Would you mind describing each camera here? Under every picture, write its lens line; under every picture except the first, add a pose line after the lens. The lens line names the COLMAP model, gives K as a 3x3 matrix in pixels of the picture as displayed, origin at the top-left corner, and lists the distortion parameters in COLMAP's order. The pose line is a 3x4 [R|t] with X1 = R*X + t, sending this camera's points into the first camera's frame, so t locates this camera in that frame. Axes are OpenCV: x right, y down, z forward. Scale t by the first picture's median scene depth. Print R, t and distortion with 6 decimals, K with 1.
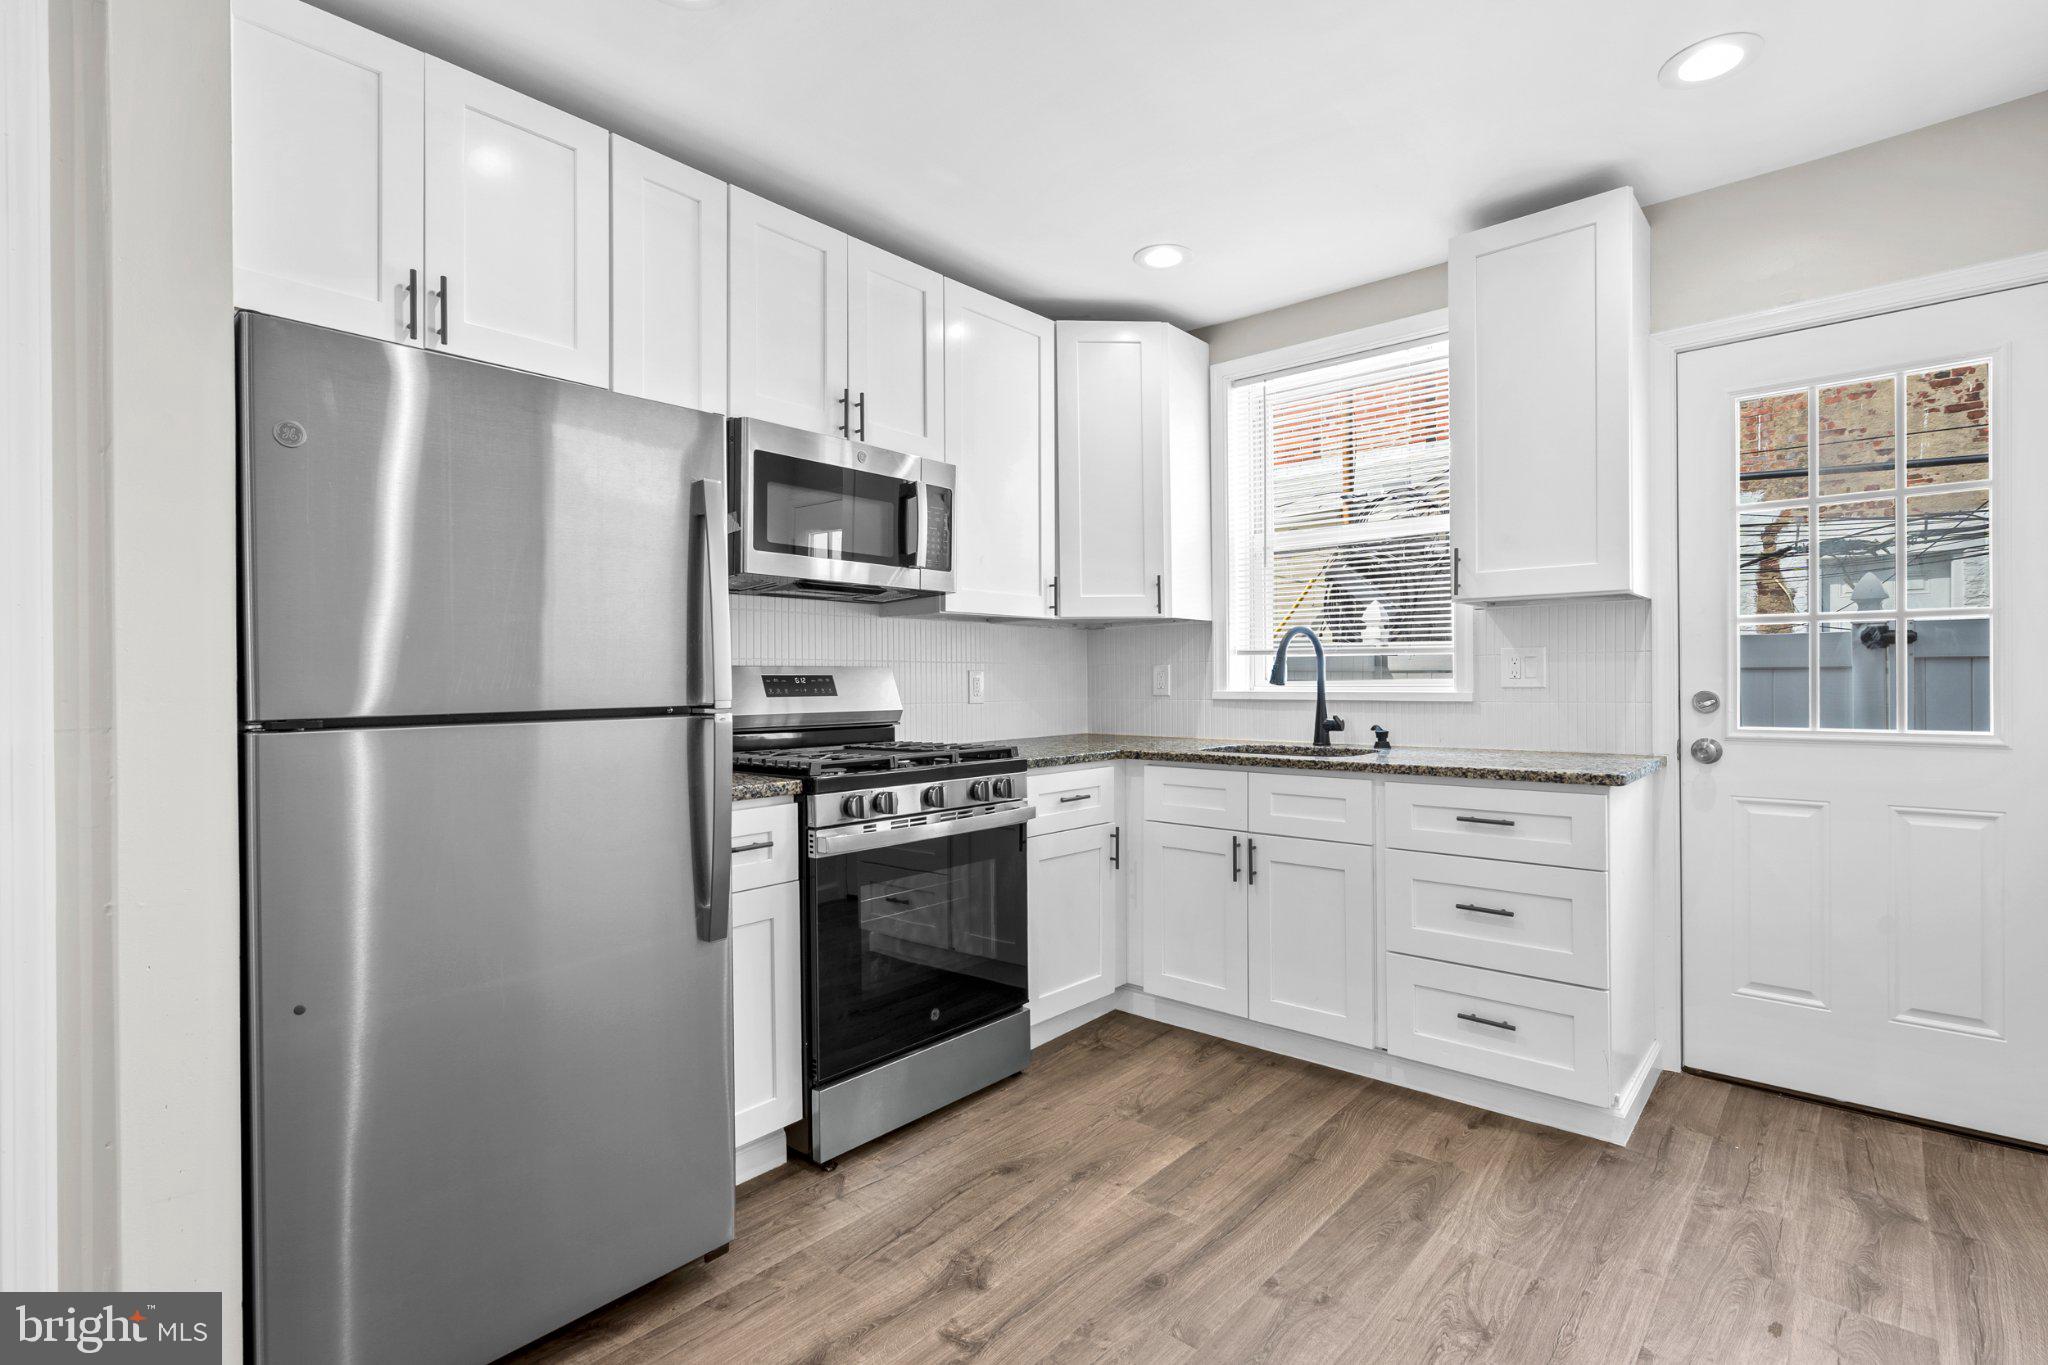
lens RADIAL K [[967.0, 0, 1021.0], [0, 967.0, 664.4], [0, 0, 1]] dist [-0.002428, 0.000266]
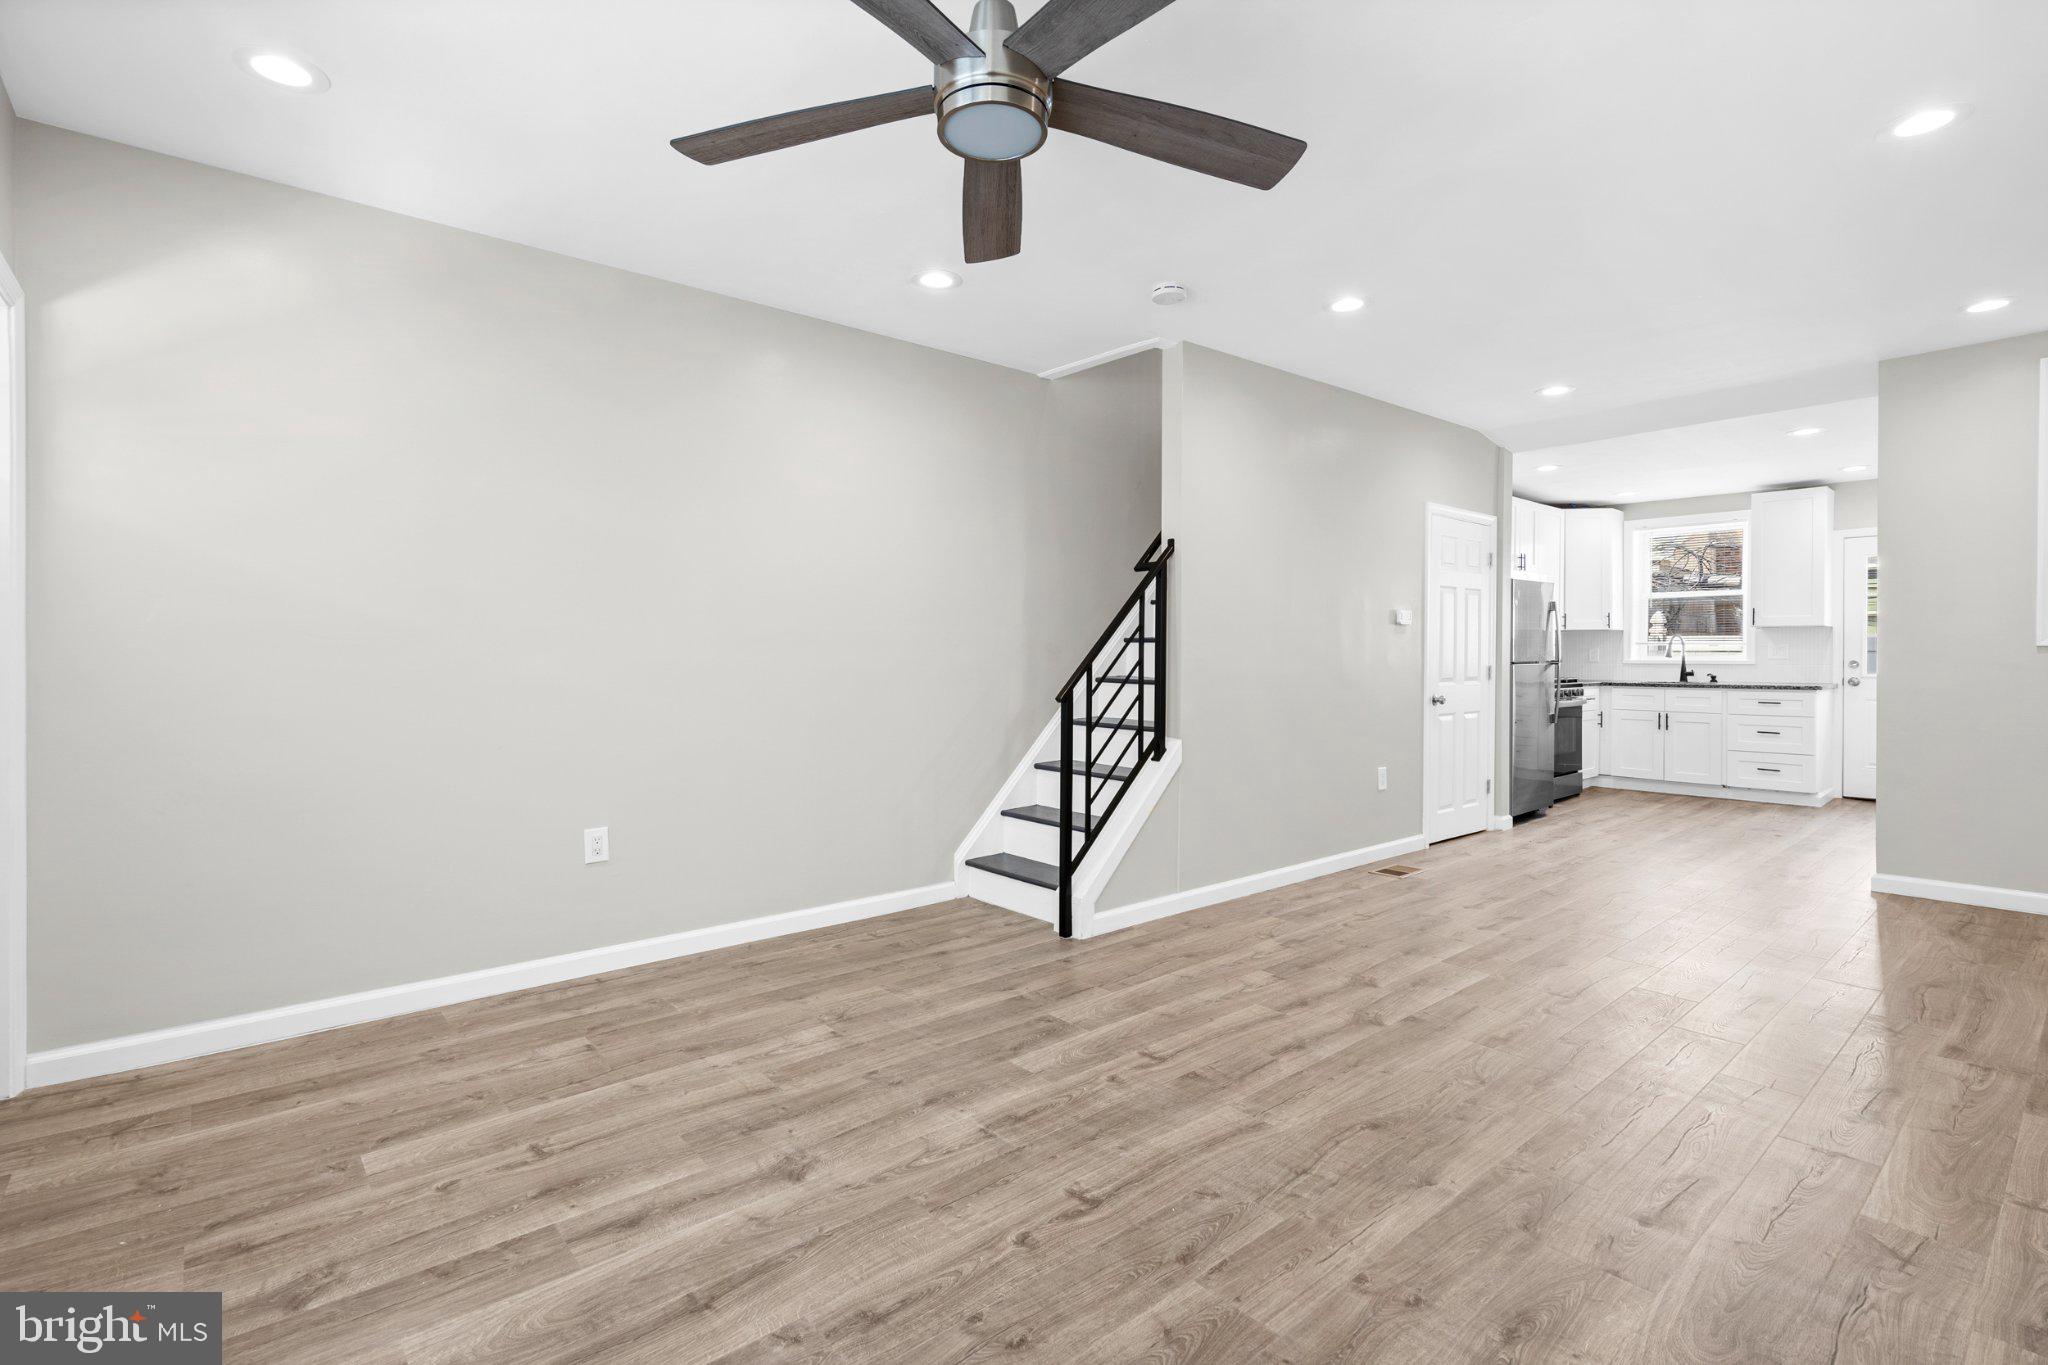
lens RADIAL K [[934.7, 0, 1021.0], [0, 934.7, 650.9], [0, 0, 1]] dist [-0.000363, 0.000738]
pose [[0.990343, 0.007725, -0.138421, -1.271130], [-0.006819, 0.999952, 0.007017, -0.001093], [0.138469, -0.006005, 0.990349, -1.963246]]
